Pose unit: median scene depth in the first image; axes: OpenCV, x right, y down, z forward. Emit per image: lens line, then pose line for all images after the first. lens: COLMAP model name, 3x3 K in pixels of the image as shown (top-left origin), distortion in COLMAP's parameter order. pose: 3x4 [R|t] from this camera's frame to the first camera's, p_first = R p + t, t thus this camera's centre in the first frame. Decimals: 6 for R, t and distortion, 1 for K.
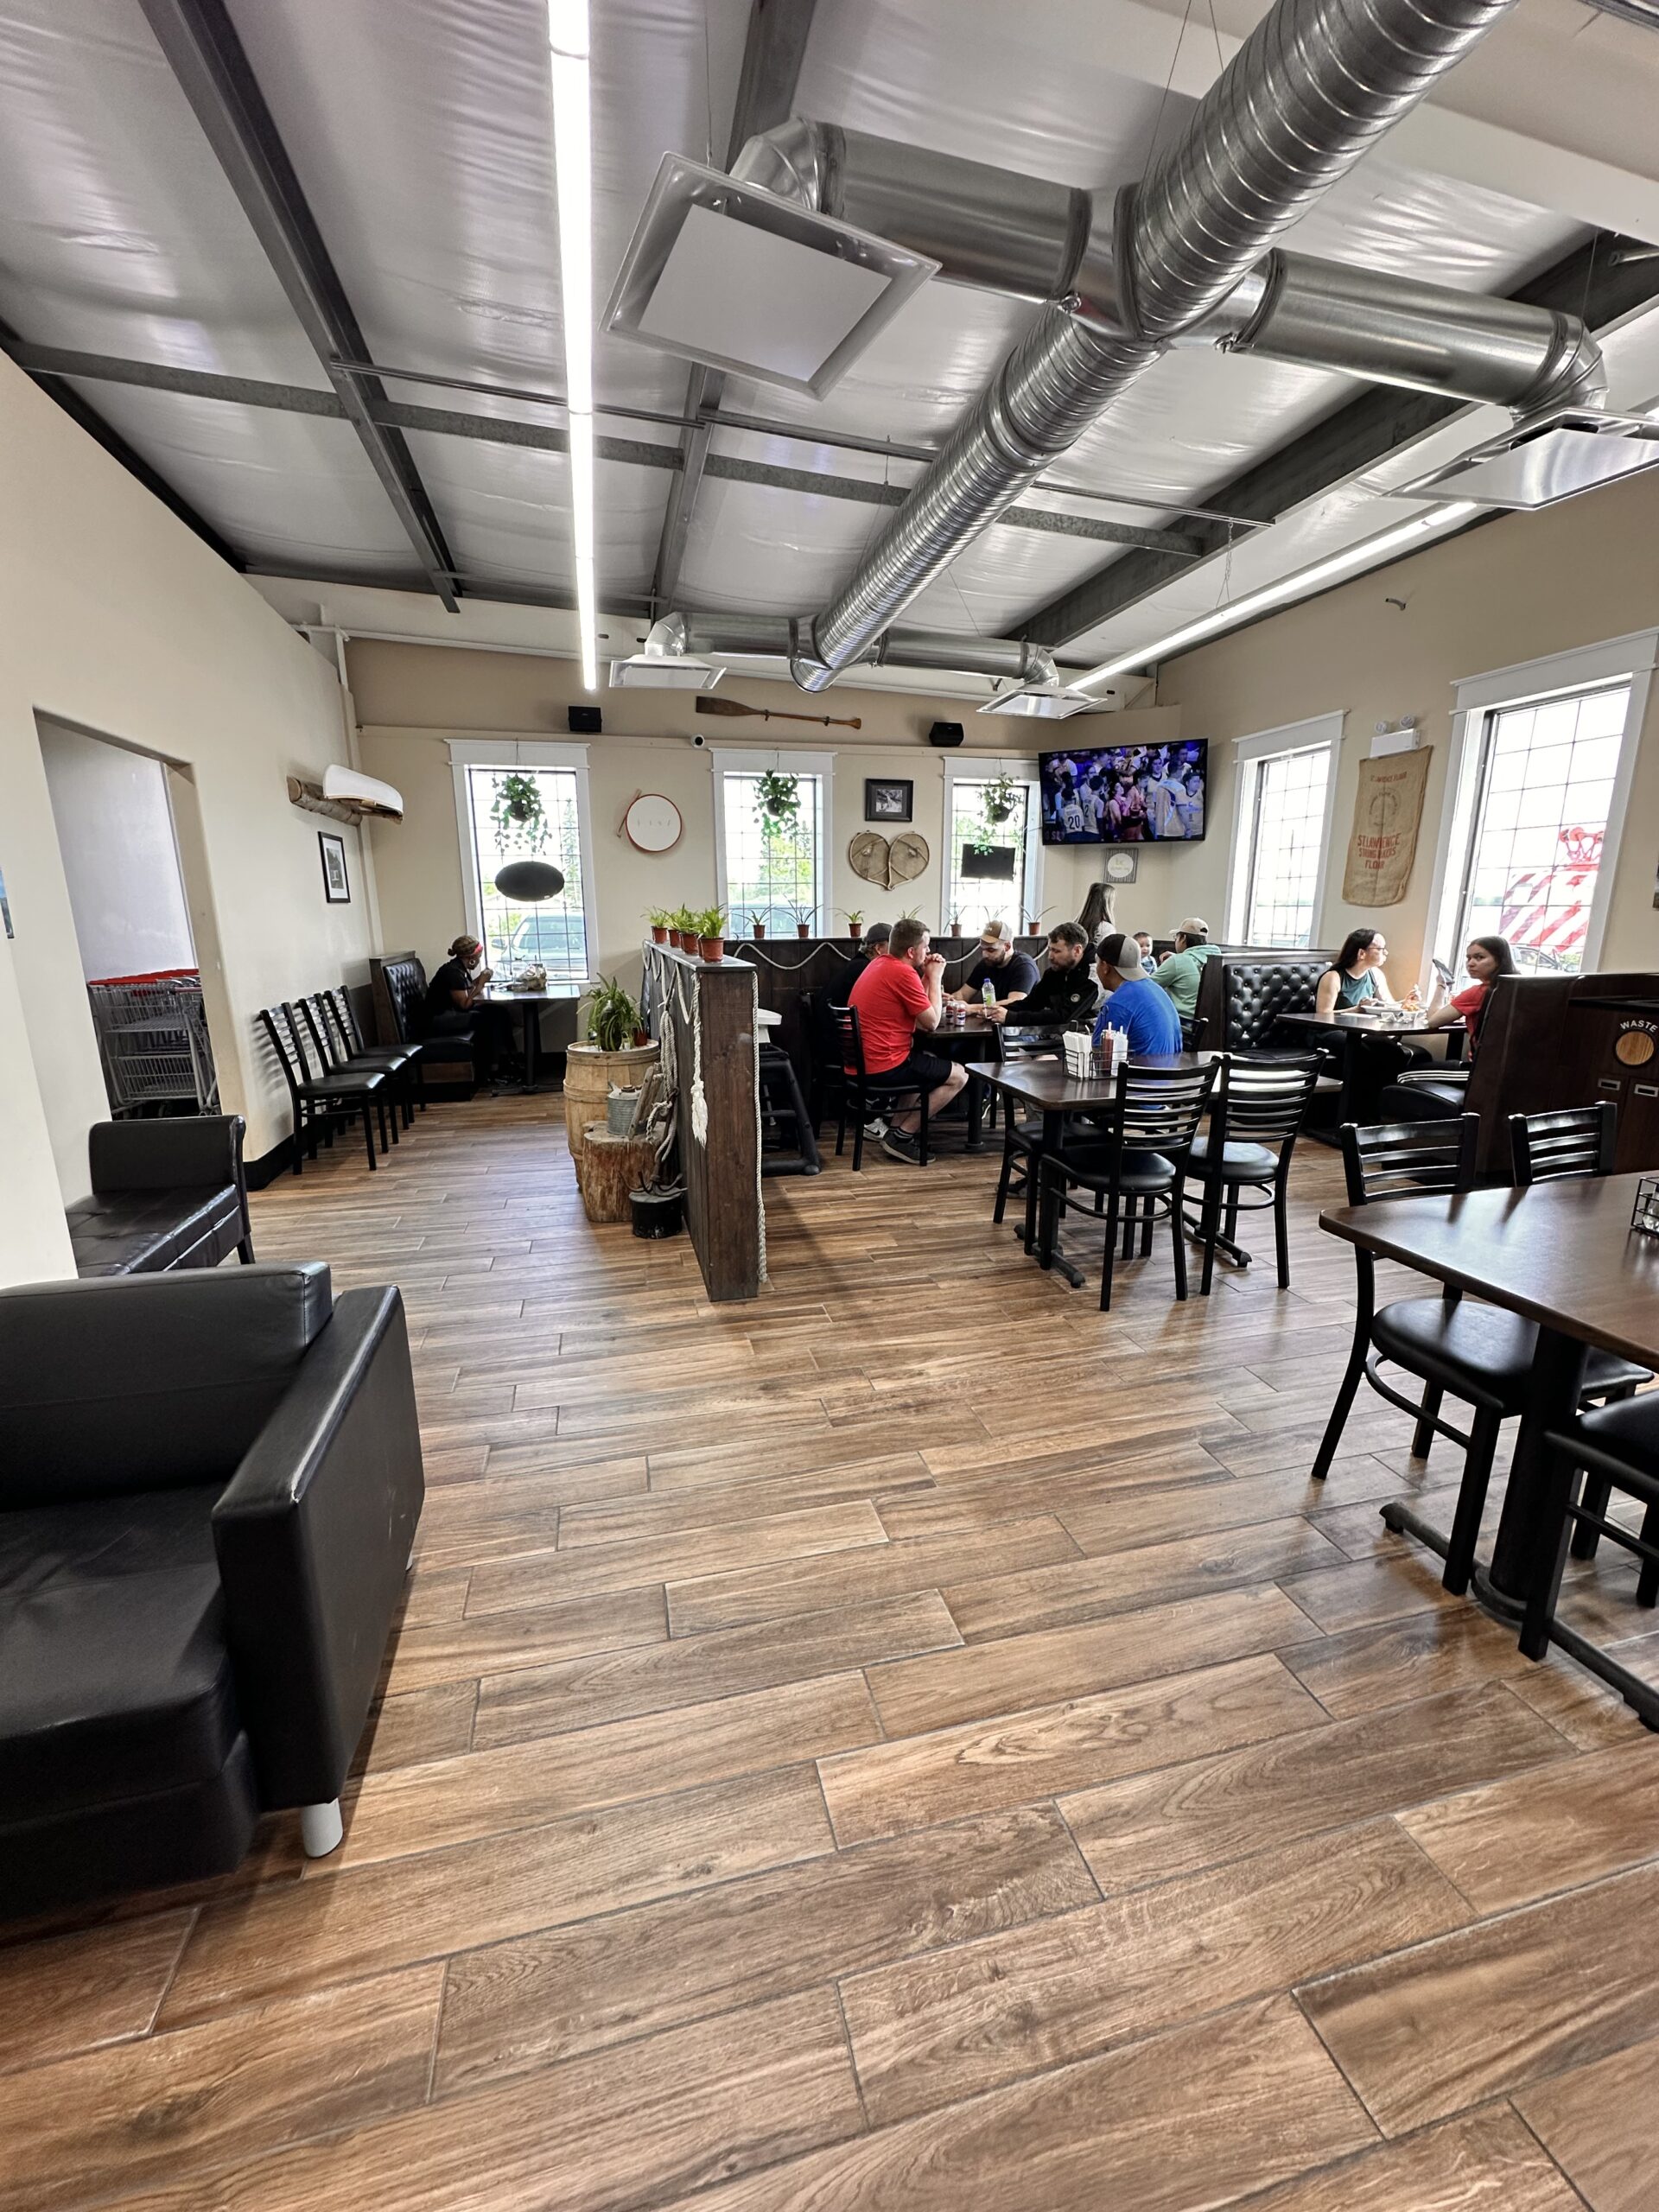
lens RADIAL K [[878.8, 0, 834.4], [0, 878.8, 1106.3], [0, 0, 1]] dist [-0.006410, 0.001397]
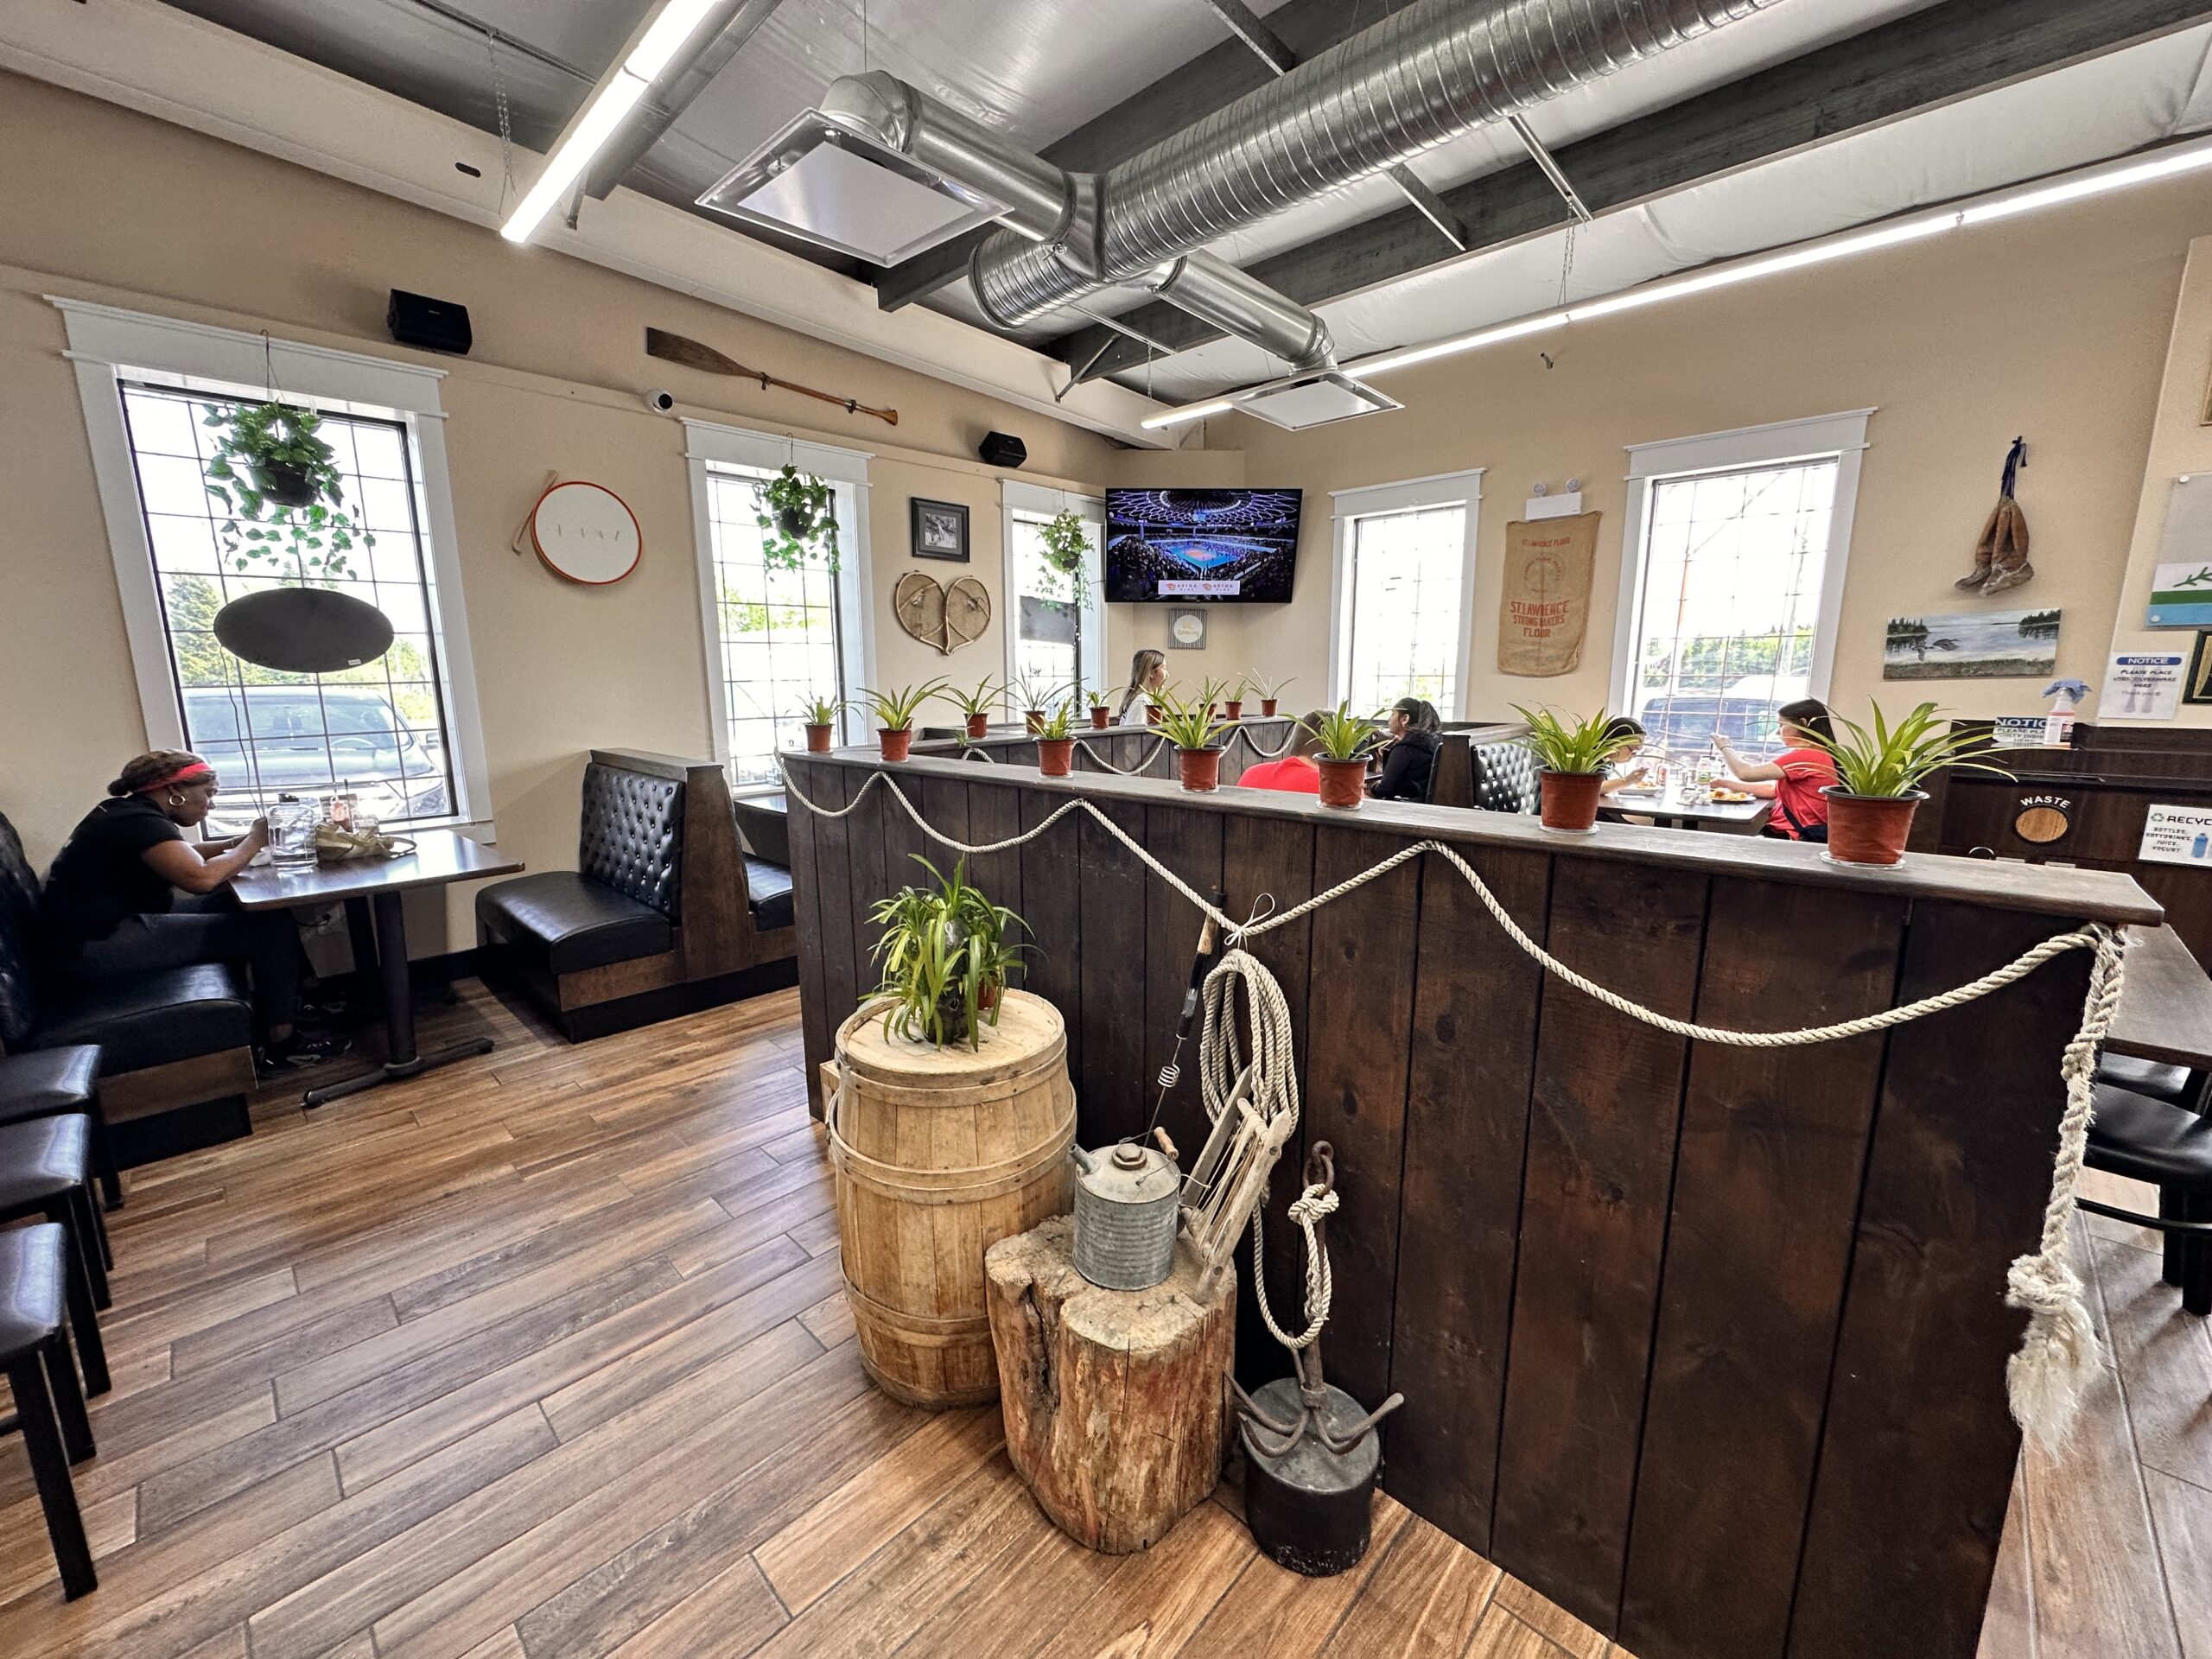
lens RADIAL K [[878.8, 0, 1112.6], [0, 878.8, 834.5], [0, 0, 1]] dist [-0.006410, 0.001397]
pose [[0.849312, -0.096828, 0.518935, -0.225203], [0.118340, 0.992937, -0.008409, -0.083552], [-0.514456, 0.068553, 0.854772, 0.348834]]
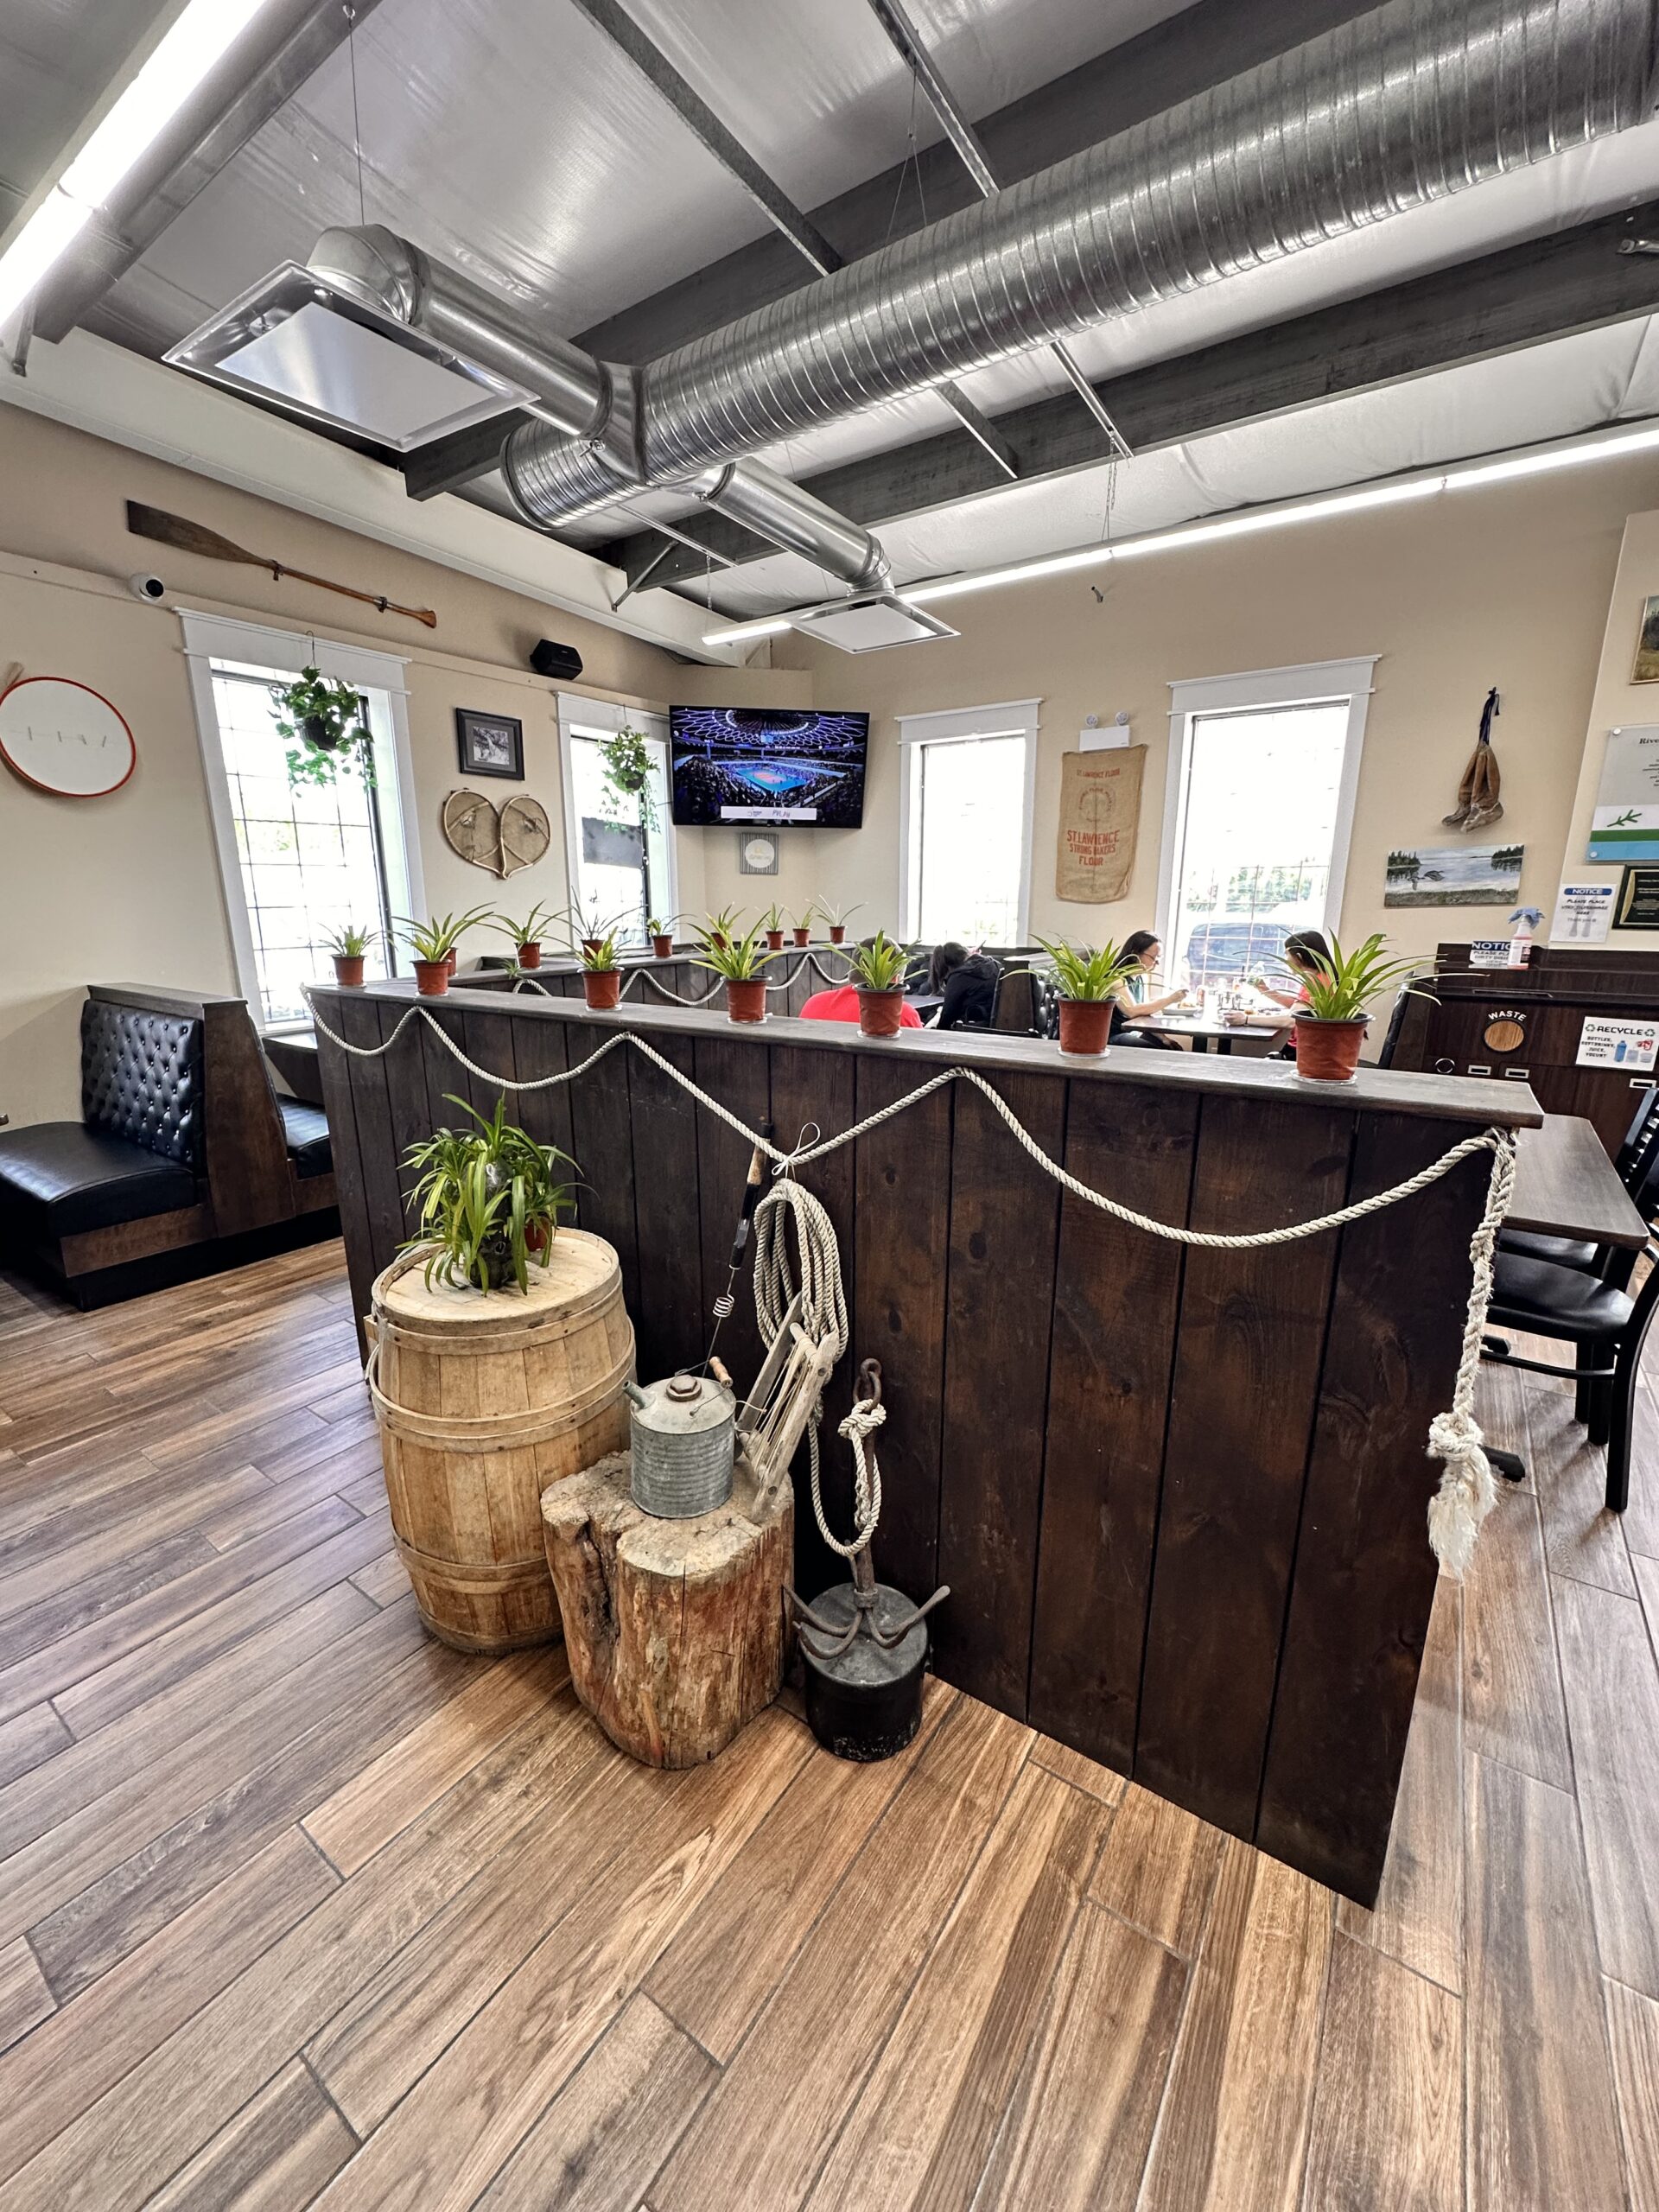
lens RADIAL K [[878.8, 0, 834.4], [0, 878.8, 1106.3], [0, 0, 1]] dist [-0.006410, 0.001397]
pose [[0.757384, -0.150004, 0.635507, -0.217327], [0.143131, 0.987724, 0.062561, -0.083536], [-0.637090, 0.043578, 0.769557, 0.342768]]
